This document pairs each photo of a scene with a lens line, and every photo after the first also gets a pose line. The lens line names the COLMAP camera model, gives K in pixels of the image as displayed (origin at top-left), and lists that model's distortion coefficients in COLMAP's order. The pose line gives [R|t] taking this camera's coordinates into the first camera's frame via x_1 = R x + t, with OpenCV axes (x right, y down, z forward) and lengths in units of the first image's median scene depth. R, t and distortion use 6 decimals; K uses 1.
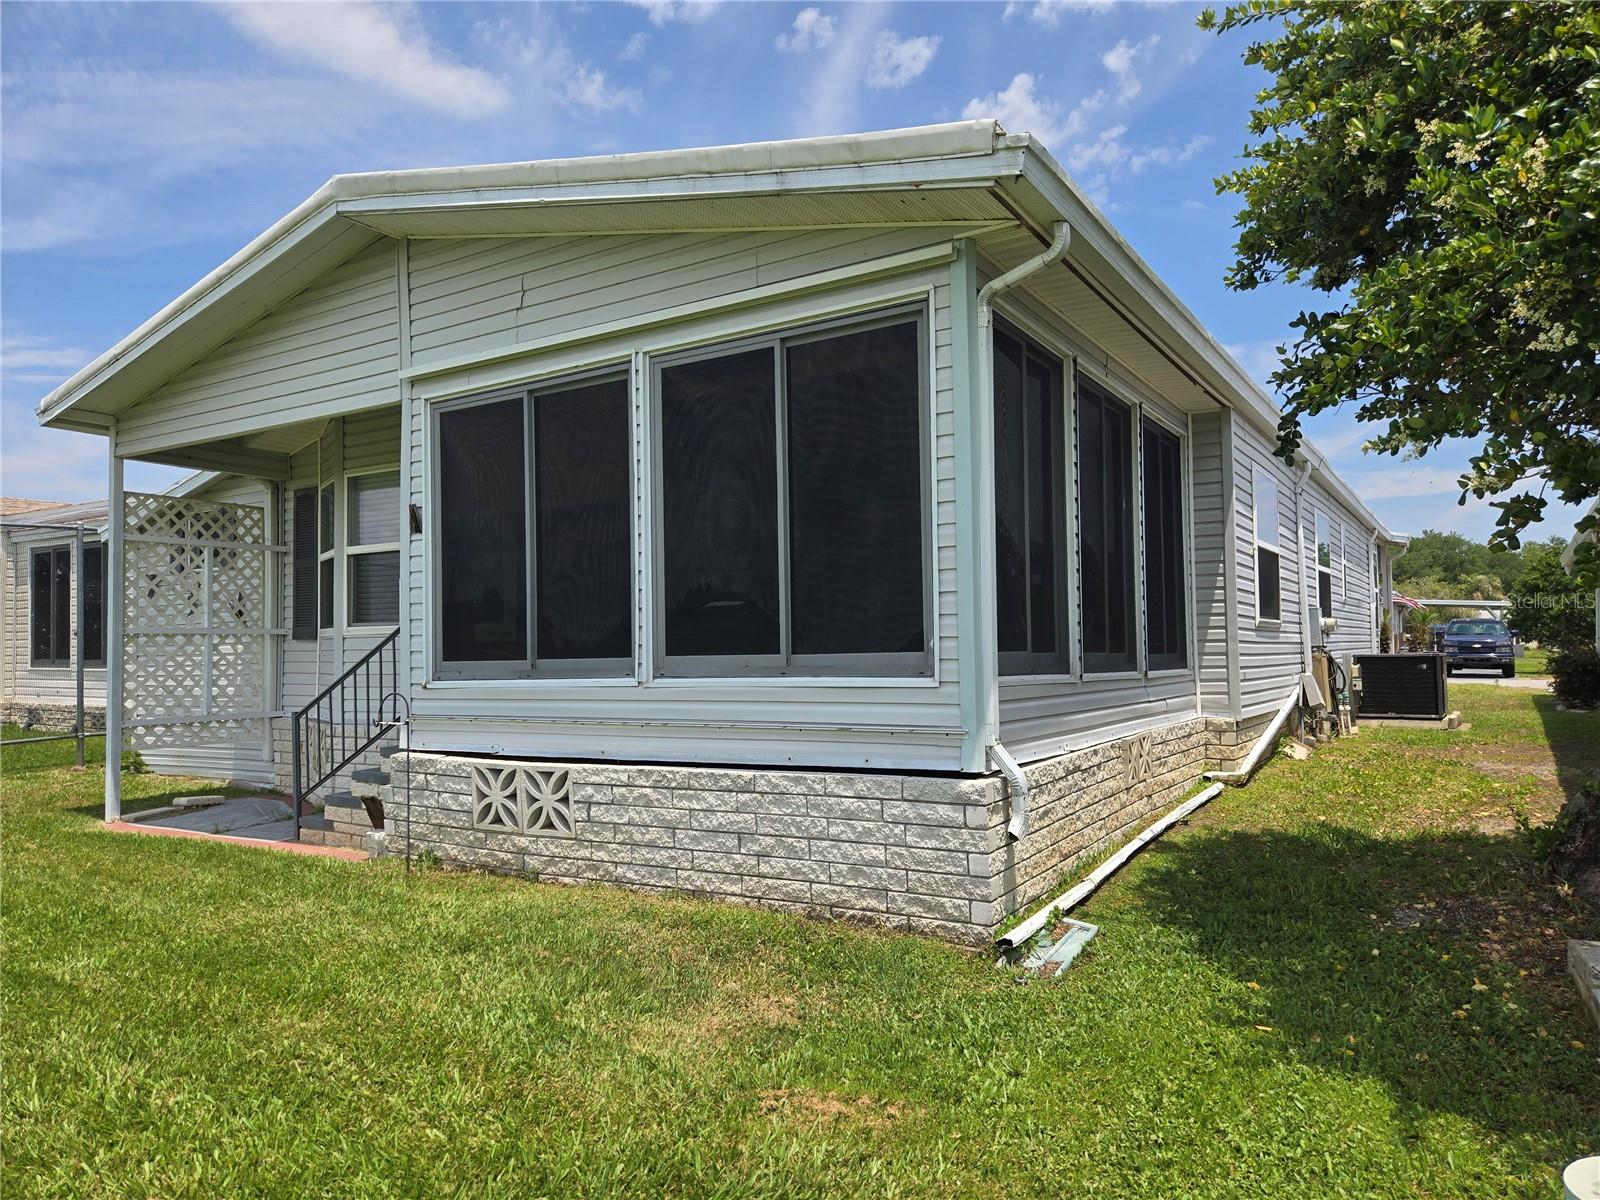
lens RADIAL K [[1076.1, 0, 828.6], [0, 1076.1, 602.4], [0, 0, 1]] dist [0.058748, -0.044300]
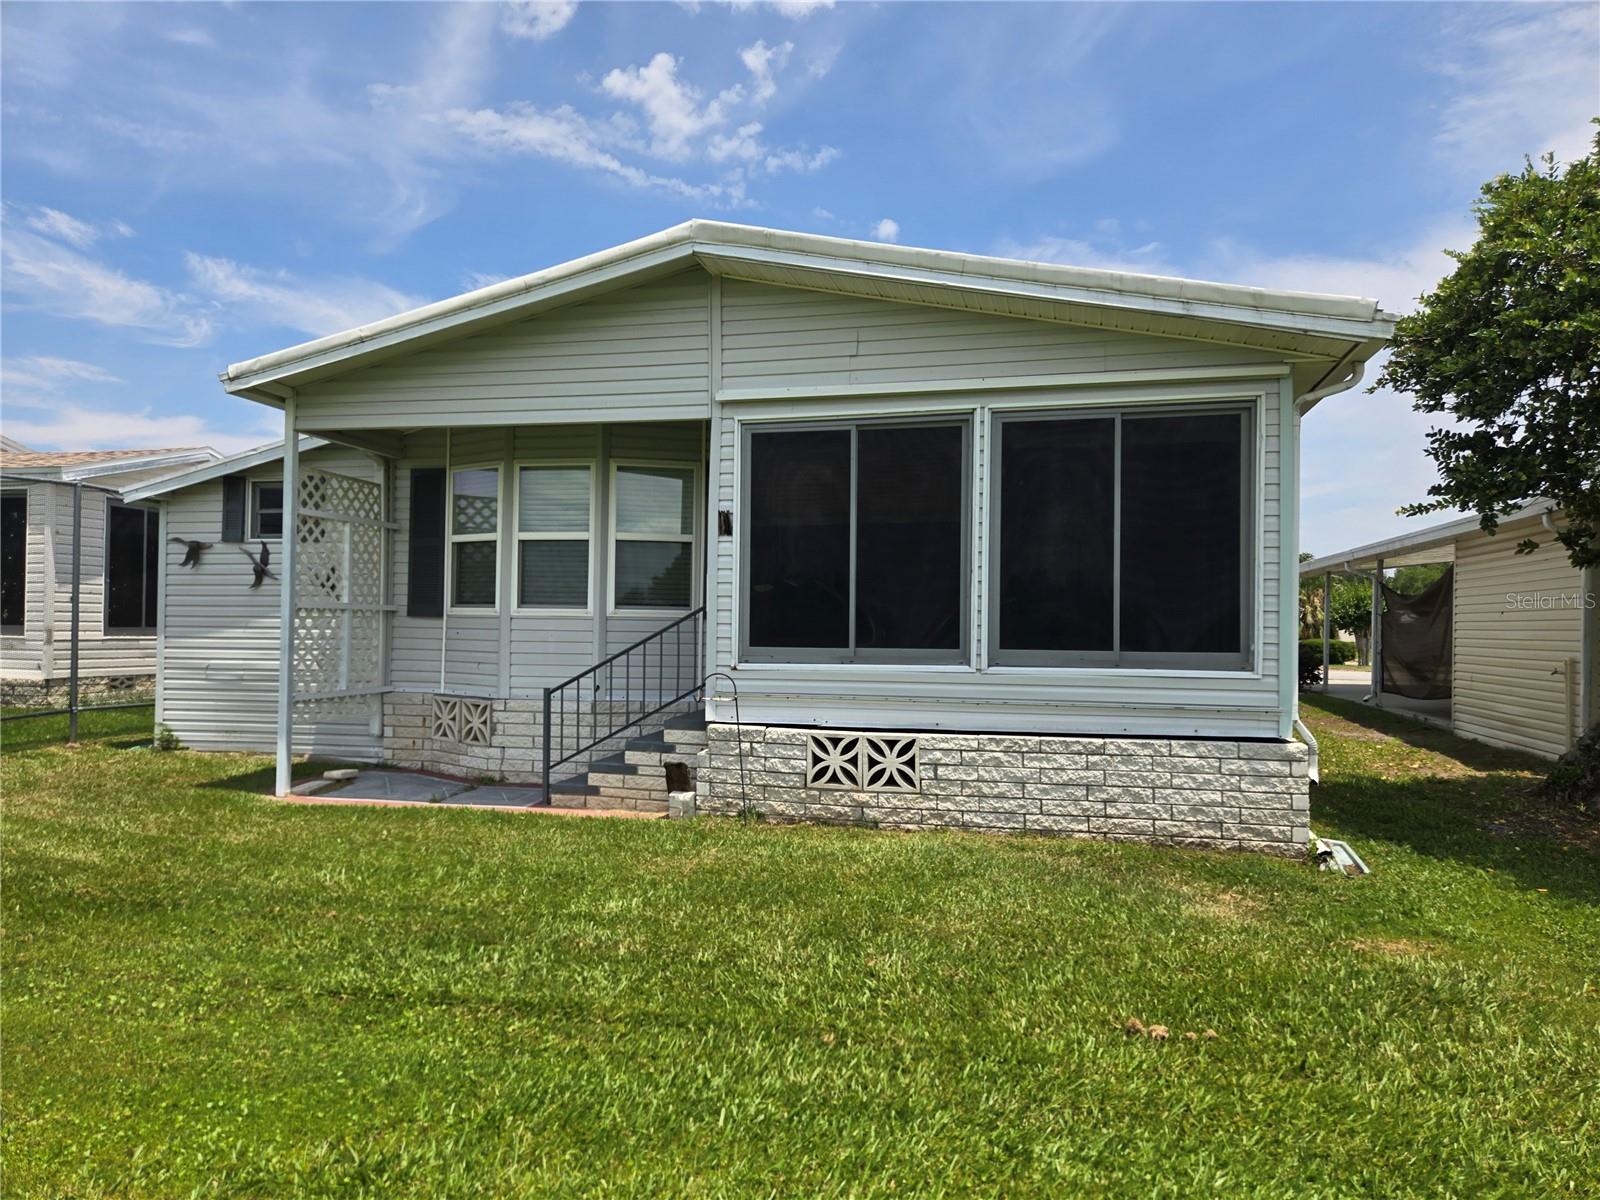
lens RADIAL K [[1076.1, 0, 816.2], [0, 1076.1, 604.5], [0, 0, 1]] dist [0.058748, -0.044300]
pose [[0.949586, 0.035937, 0.311439, -0.747435], [-0.042164, 0.999022, 0.013281, -0.010855], [-0.310657, -0.025743, 0.950173, -0.139941]]
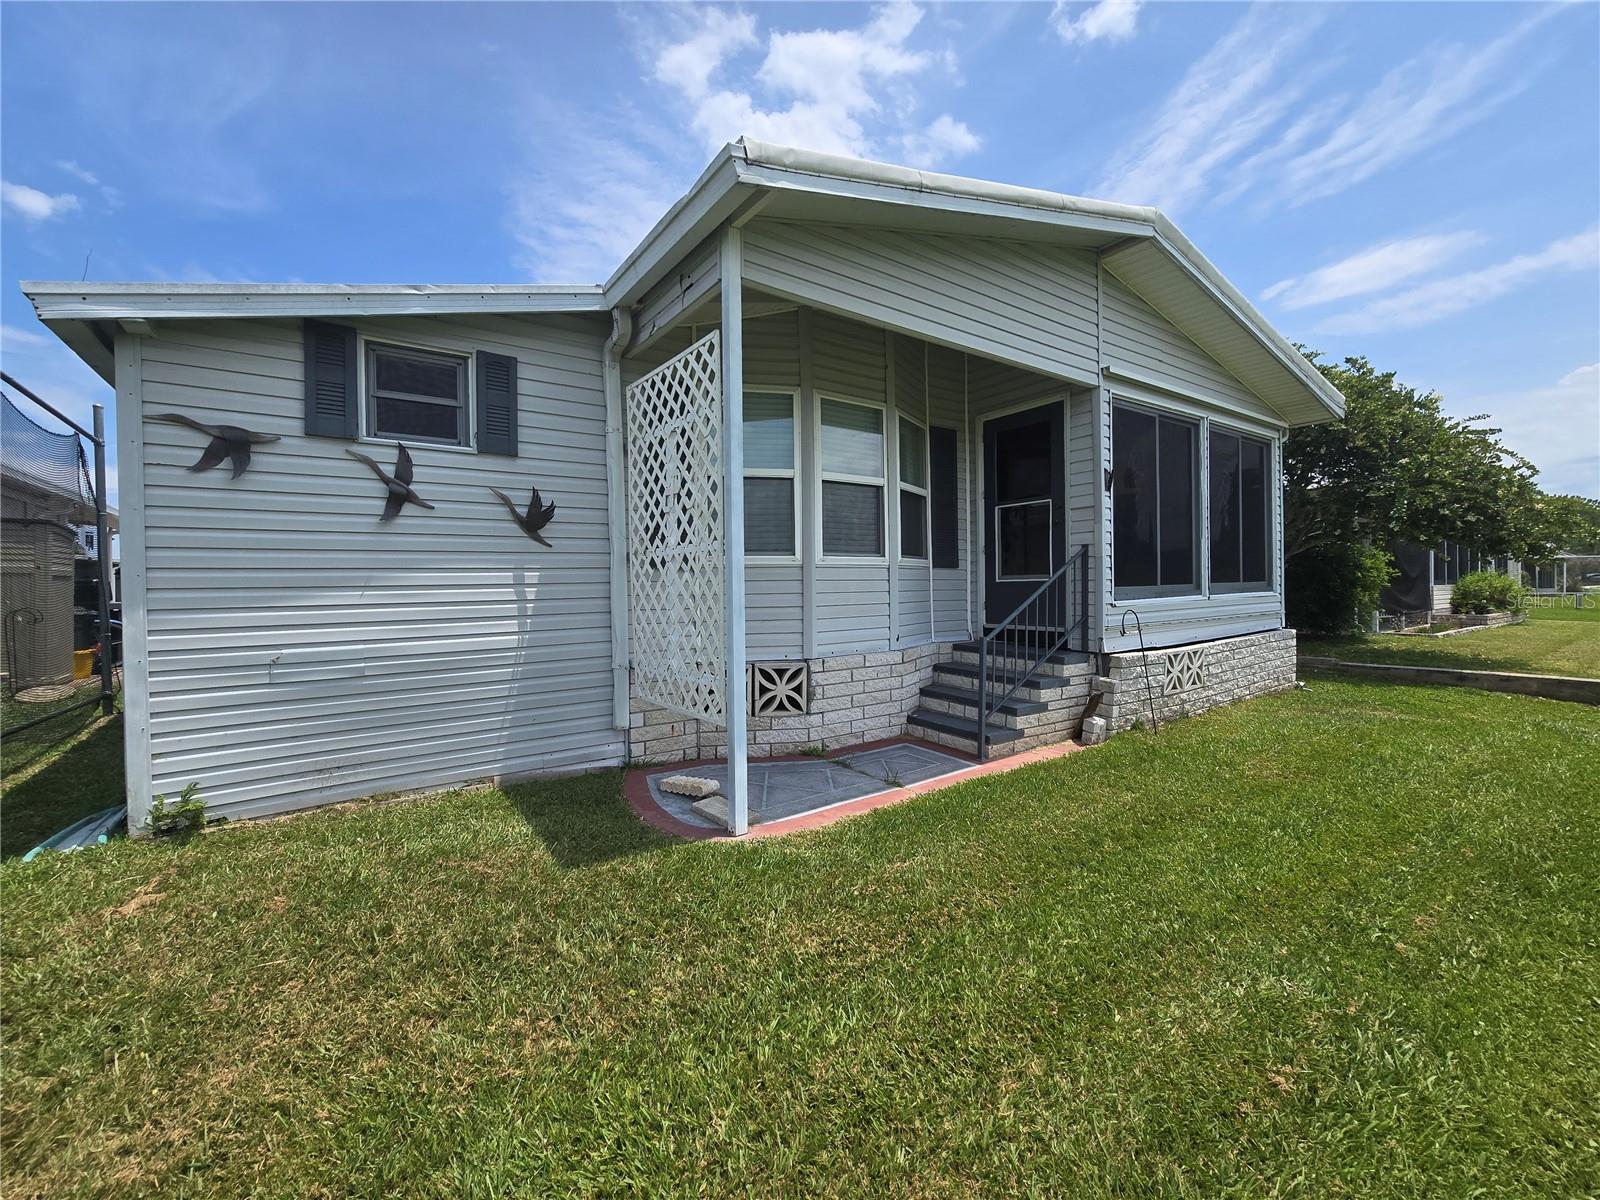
lens RADIAL K [[660.0, 0, 793.7], [0, 660.0, 588.9], [0, 0, 1]] dist [-0.001496, 0.000824]
pose [[0.393319, 0.006469, 0.919379, -1.484864], [-0.028537, 0.999579, 0.005175, 0.073706], [-0.918959, -0.028272, 0.393338, 1.199016]]
